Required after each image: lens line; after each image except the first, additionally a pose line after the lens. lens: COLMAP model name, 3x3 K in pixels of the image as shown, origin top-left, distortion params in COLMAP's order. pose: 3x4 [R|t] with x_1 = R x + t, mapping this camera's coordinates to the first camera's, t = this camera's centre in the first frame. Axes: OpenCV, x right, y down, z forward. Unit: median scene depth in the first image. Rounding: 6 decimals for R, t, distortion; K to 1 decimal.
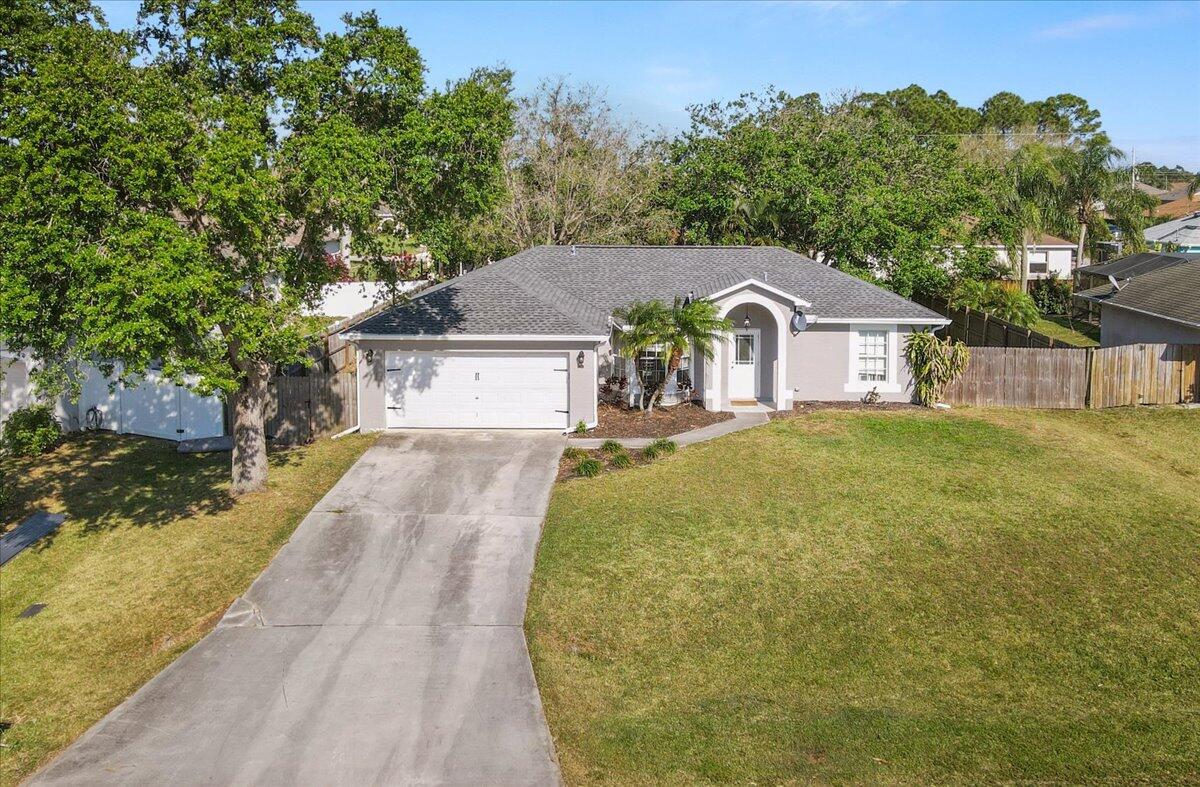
lens RADIAL K [[1084.5, 0, 647.1], [0, 1084.5, 236.3], [0, 0, 1]] dist [-0.009734, 0.023860]
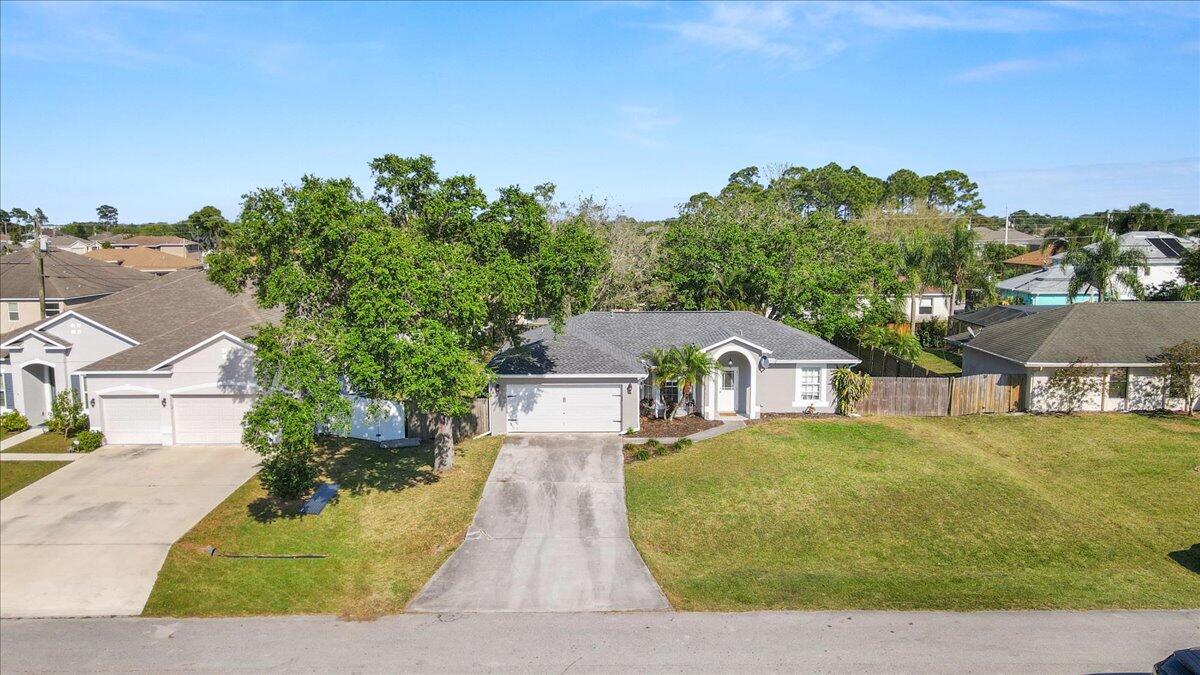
lens RADIAL K [[894.2, 0, 600.0], [0, 894.2, 337.5], [0, 0, 1]] dist [-0.026852, 0.100447]
pose [[0.999908, -0.009258, -0.009944, -0.089924], [0.009956, 0.997309, 0.072630, -0.057790], [0.009245, -0.072722, 0.997309, -0.307447]]
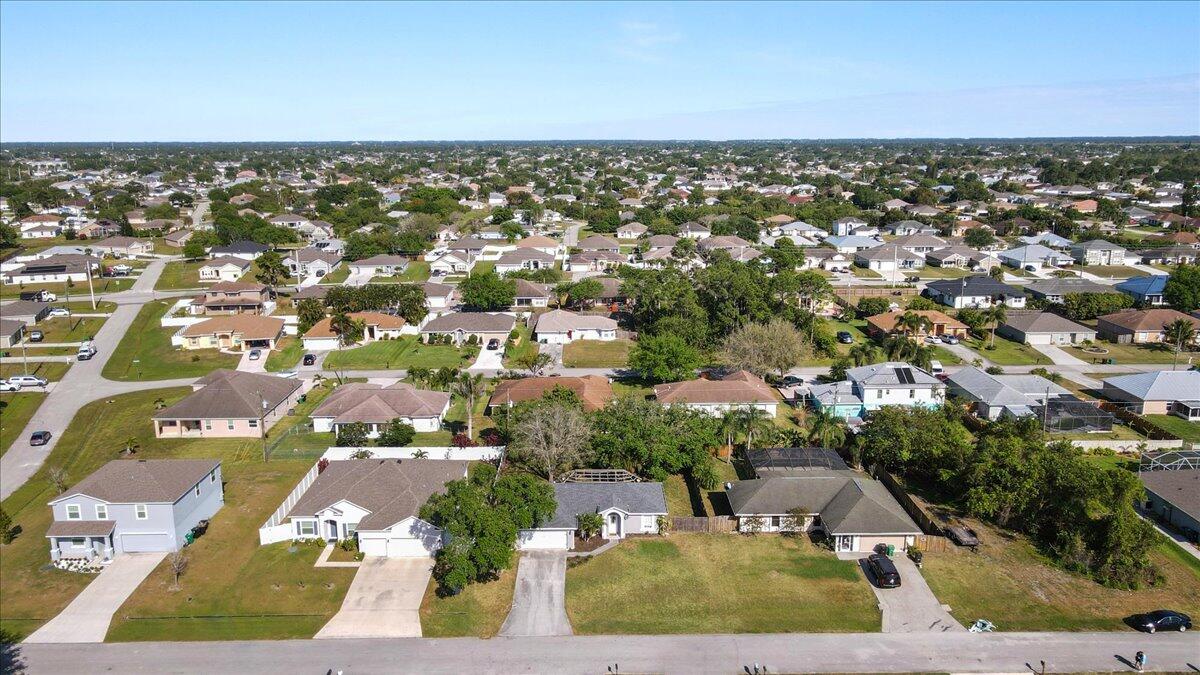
lens RADIAL K [[894.2, 0, 600.0], [0, 894.2, 337.5], [0, 0, 1]] dist [-0.026852, 0.100447]
pose [[0.999943, -0.010542, 0.001916, 0.051393], [0.010082, 0.986301, 0.164645, -1.139244], [-0.003625, -0.164616, 0.986351, -2.142569]]
